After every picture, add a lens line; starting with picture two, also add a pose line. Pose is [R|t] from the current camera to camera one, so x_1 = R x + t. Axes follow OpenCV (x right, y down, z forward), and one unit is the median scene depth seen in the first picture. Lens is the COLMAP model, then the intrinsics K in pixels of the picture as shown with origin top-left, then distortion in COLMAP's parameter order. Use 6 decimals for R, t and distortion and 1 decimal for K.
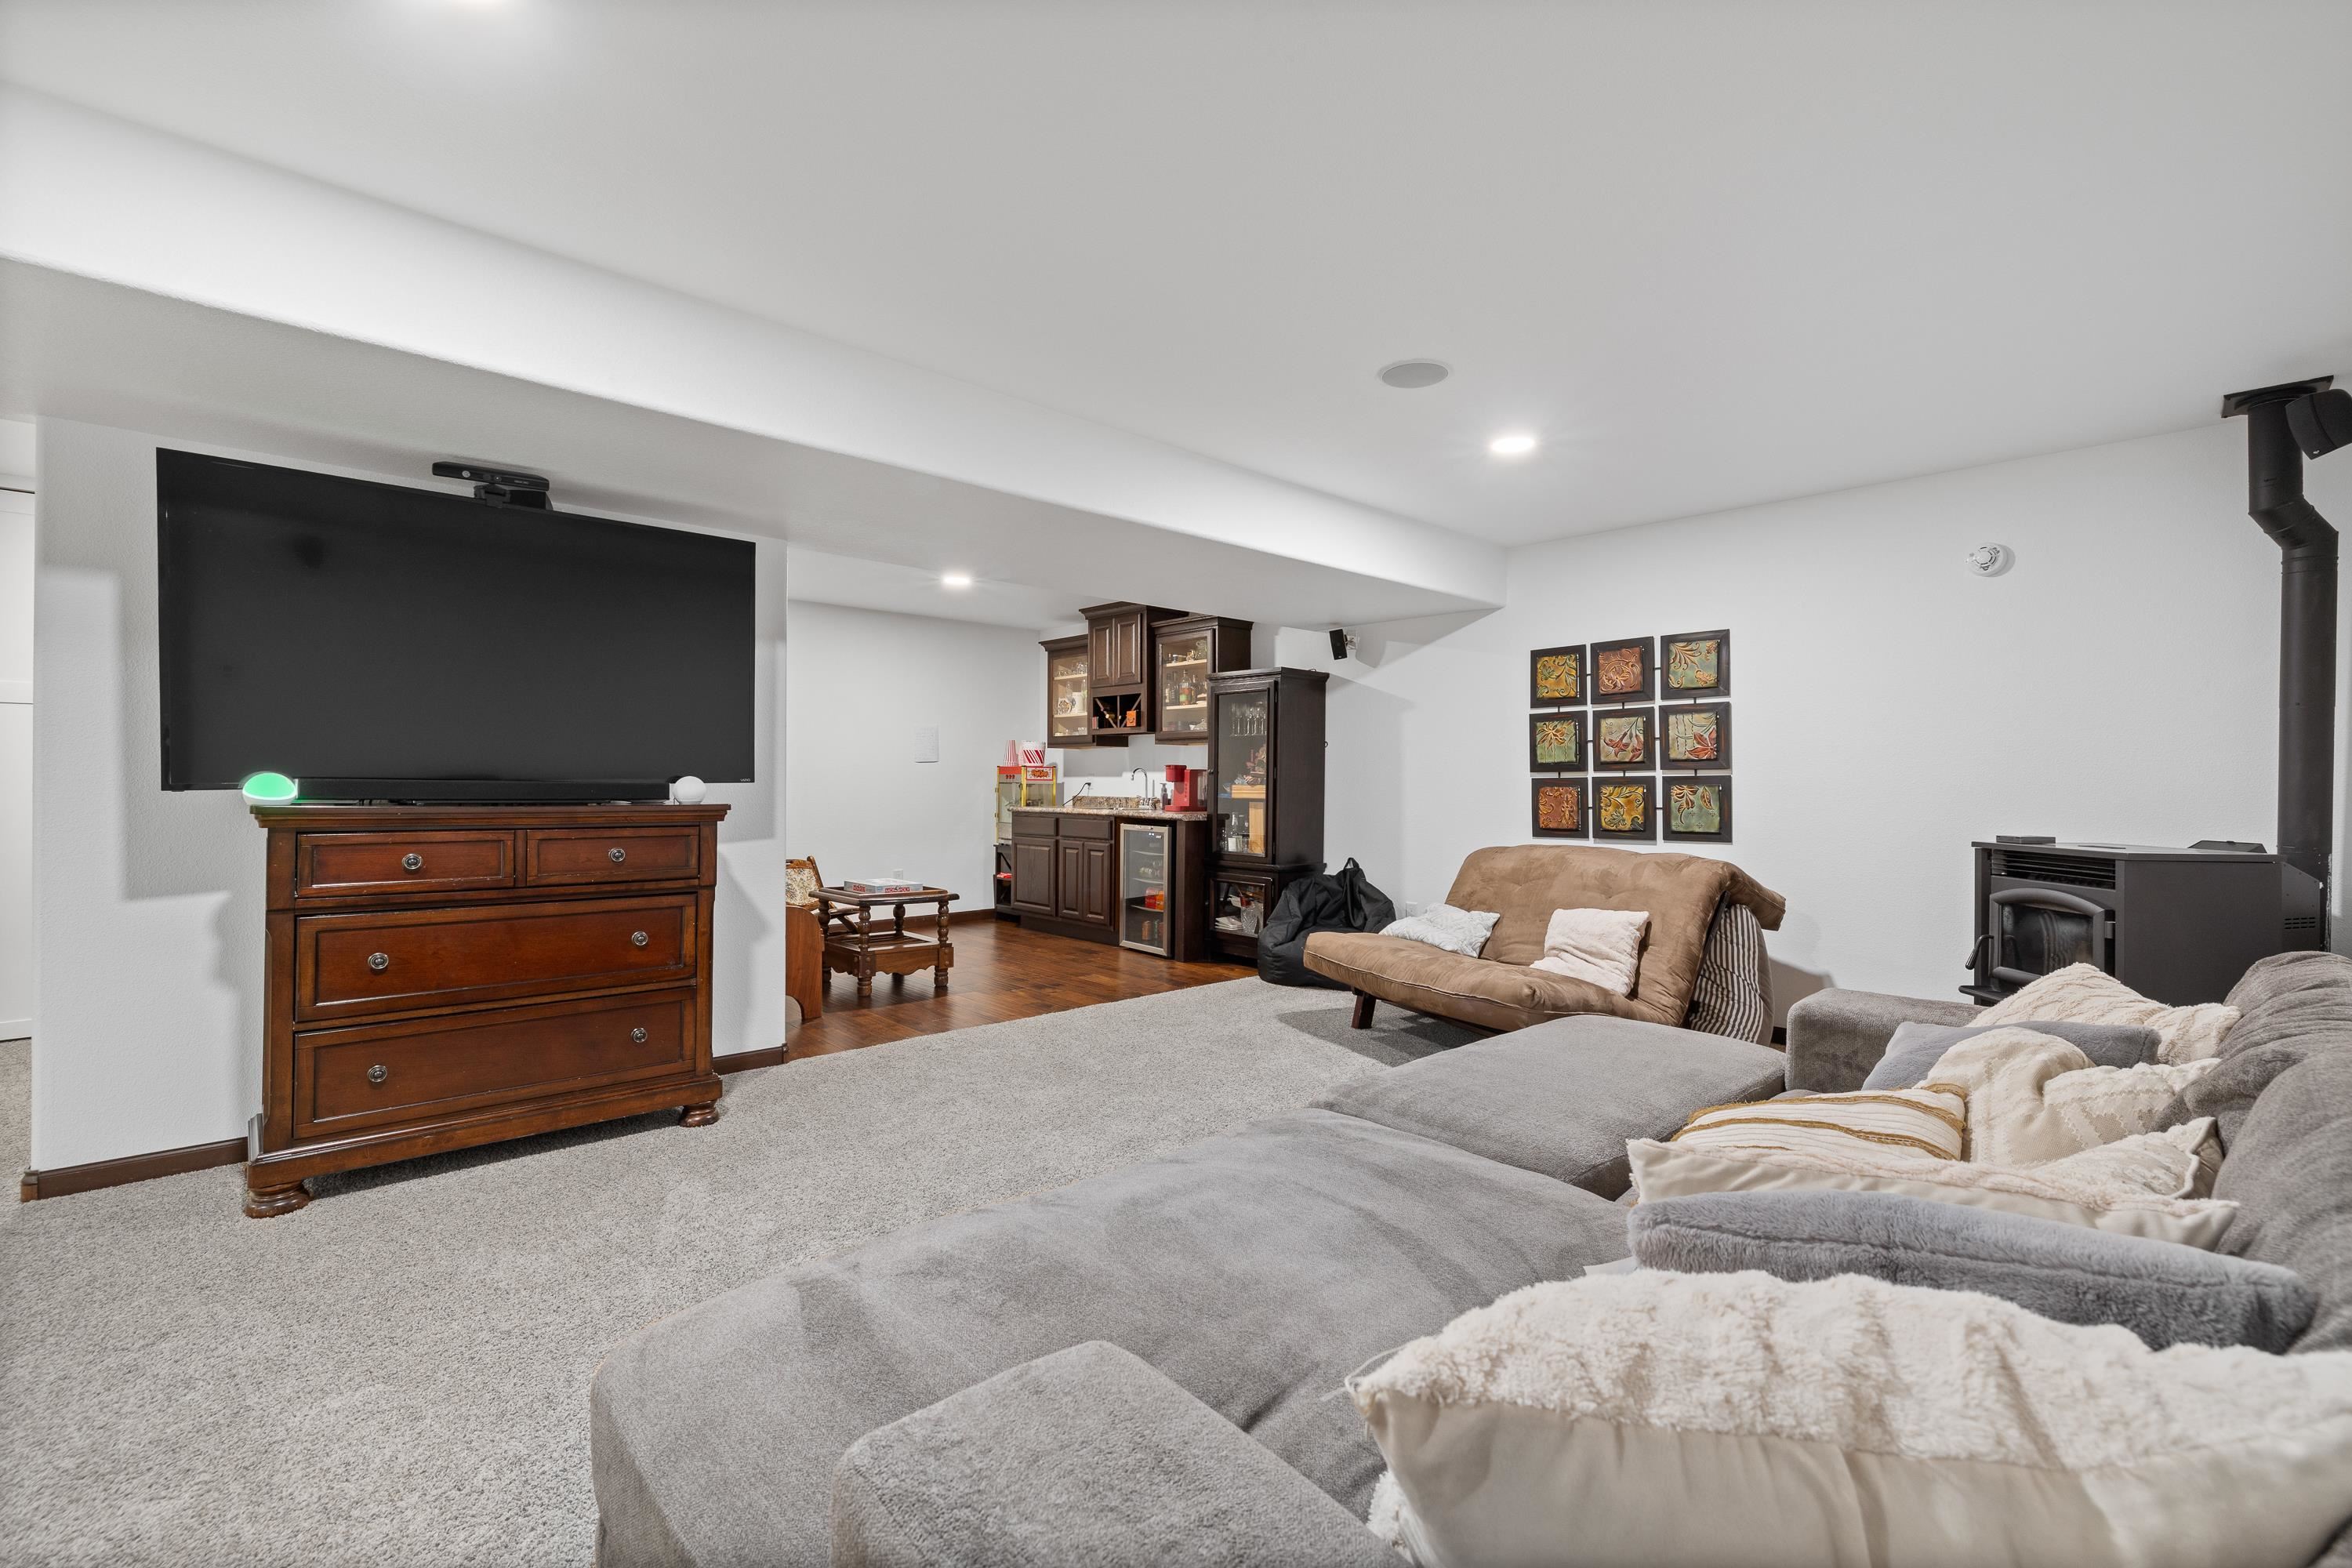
lens RADIAL K [[1040.2, 0, 1211.2], [0, 1040.2, 774.7], [0, 0, 1]] dist [-0.000675, 0.000324]
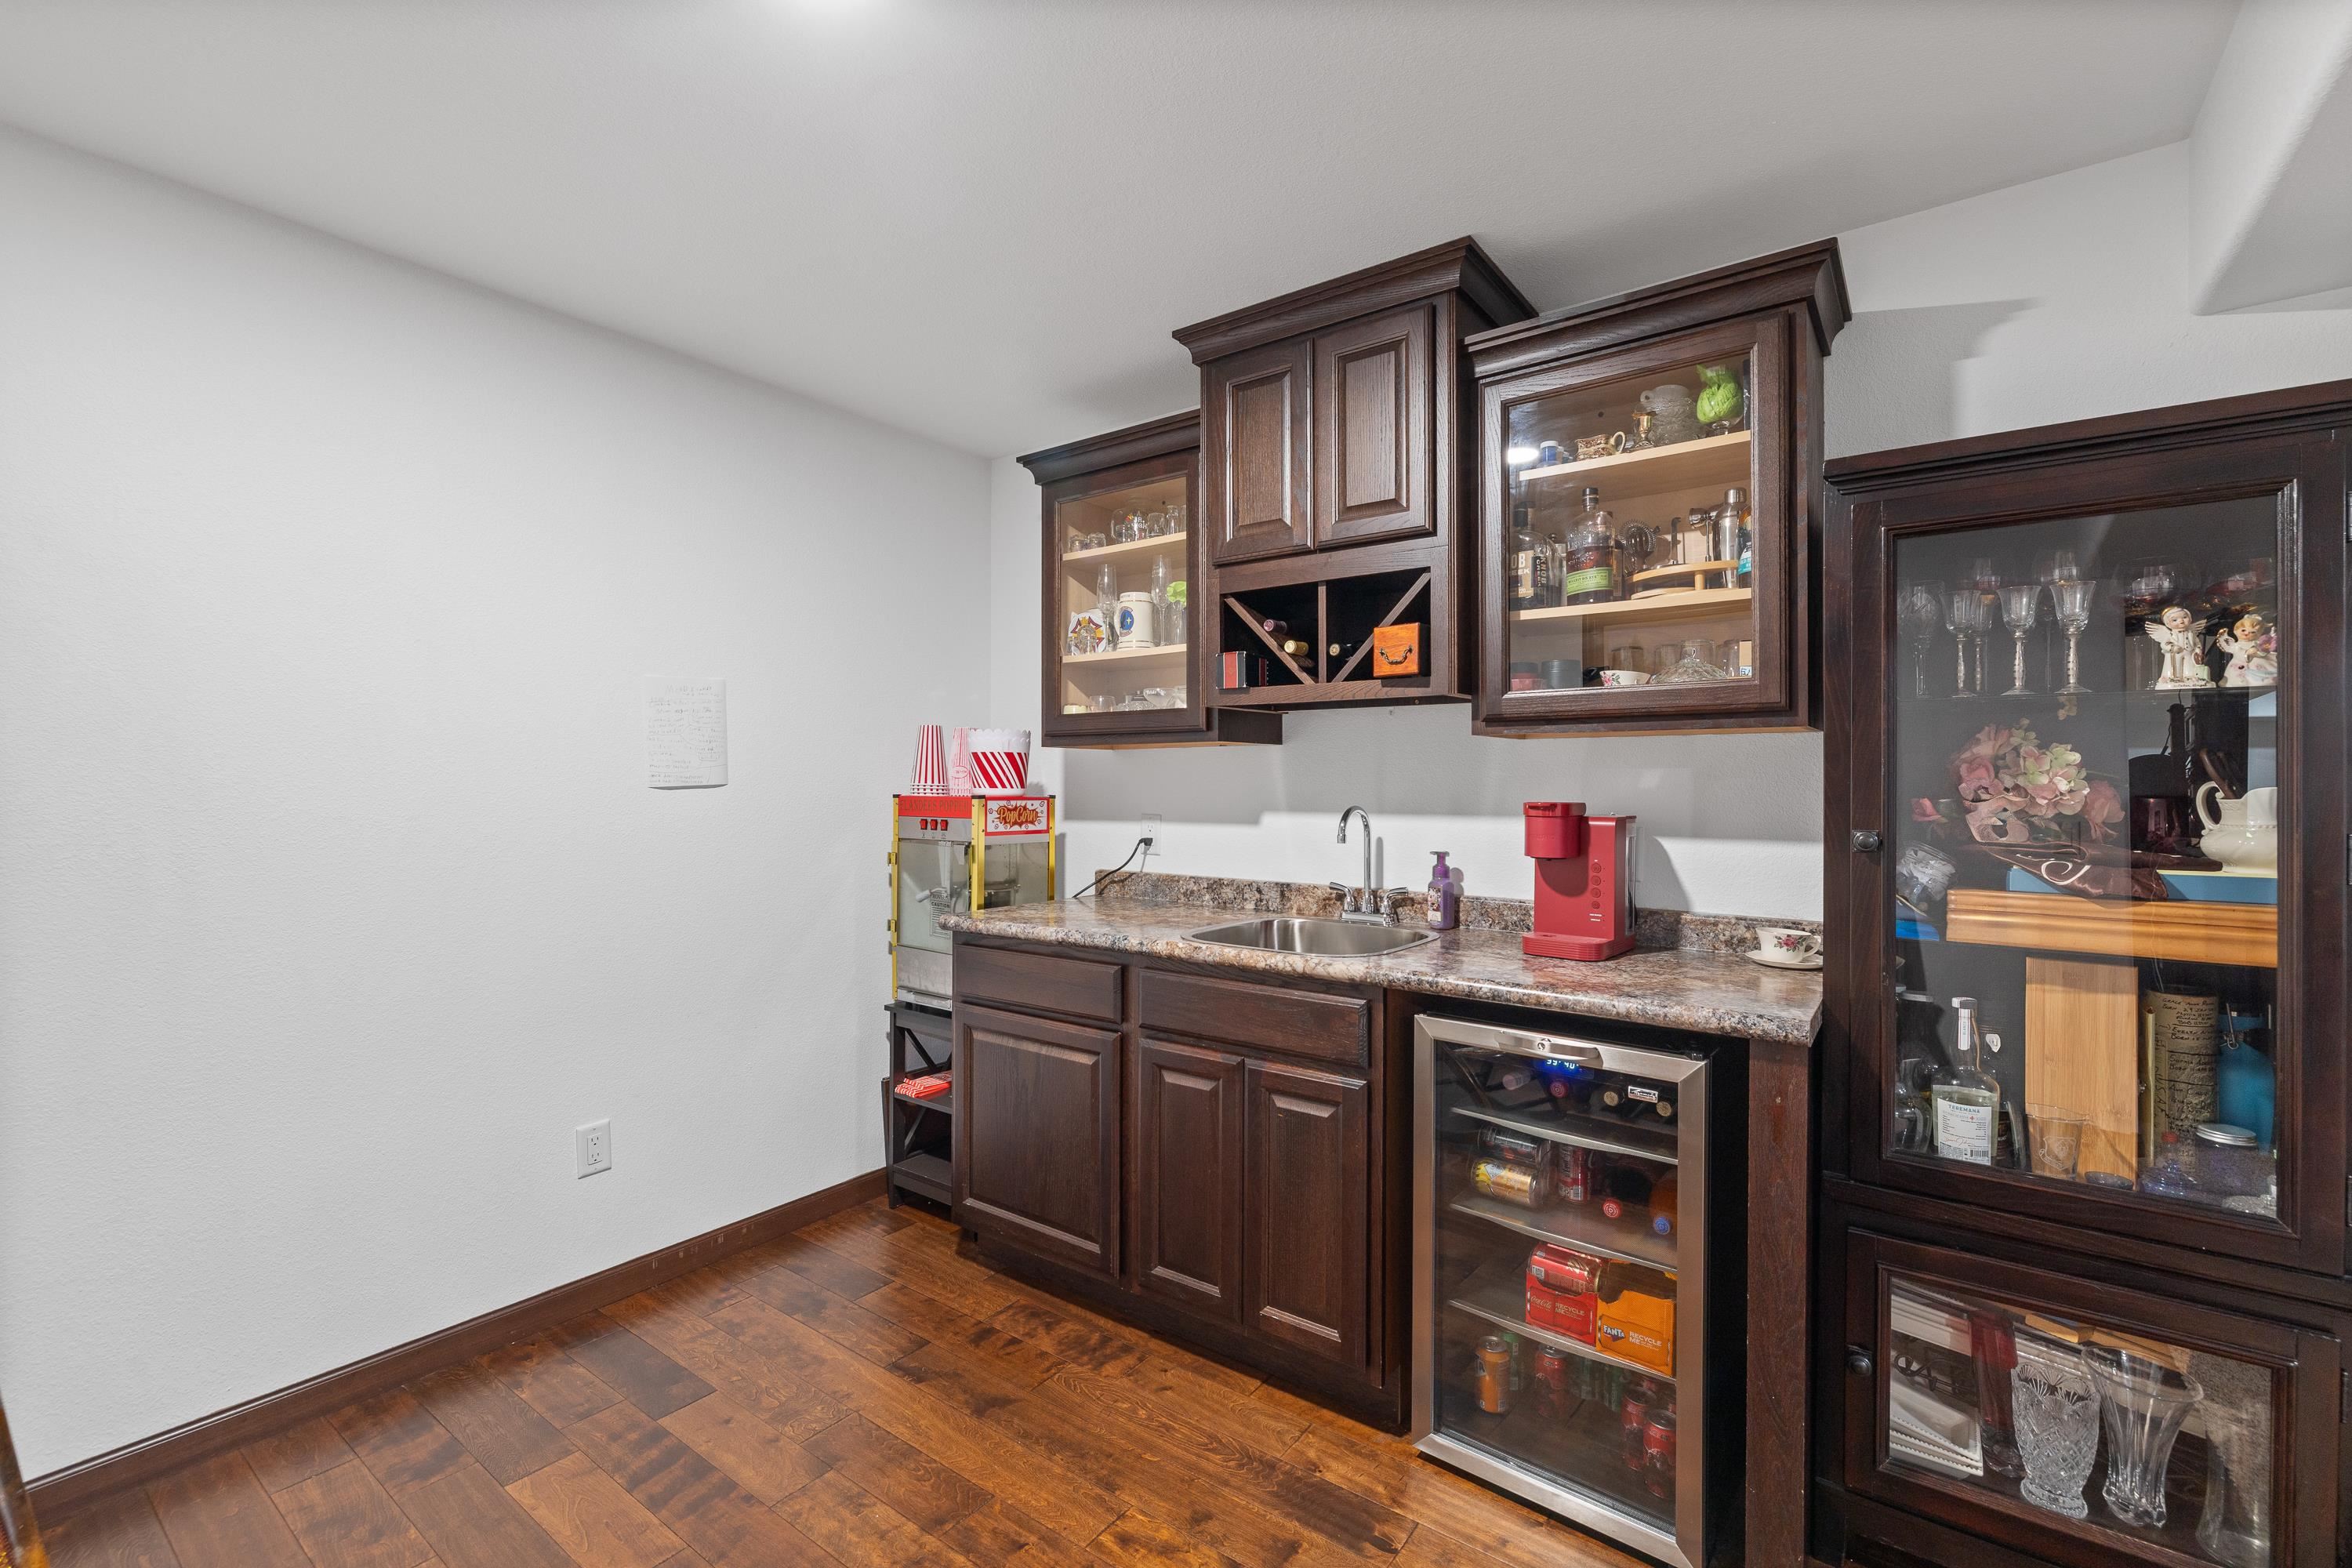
lens RADIAL K [[1040.2, 0, 1211.2], [0, 1040.2, 774.7], [0, 0, 1]] dist [-0.000675, 0.000324]
pose [[0.984395, -0.004772, 0.175911, -0.167359], [0.004998, 0.999987, -0.000842, -0.015552], [-0.175905, 0.001708, 0.984406, 0.642234]]
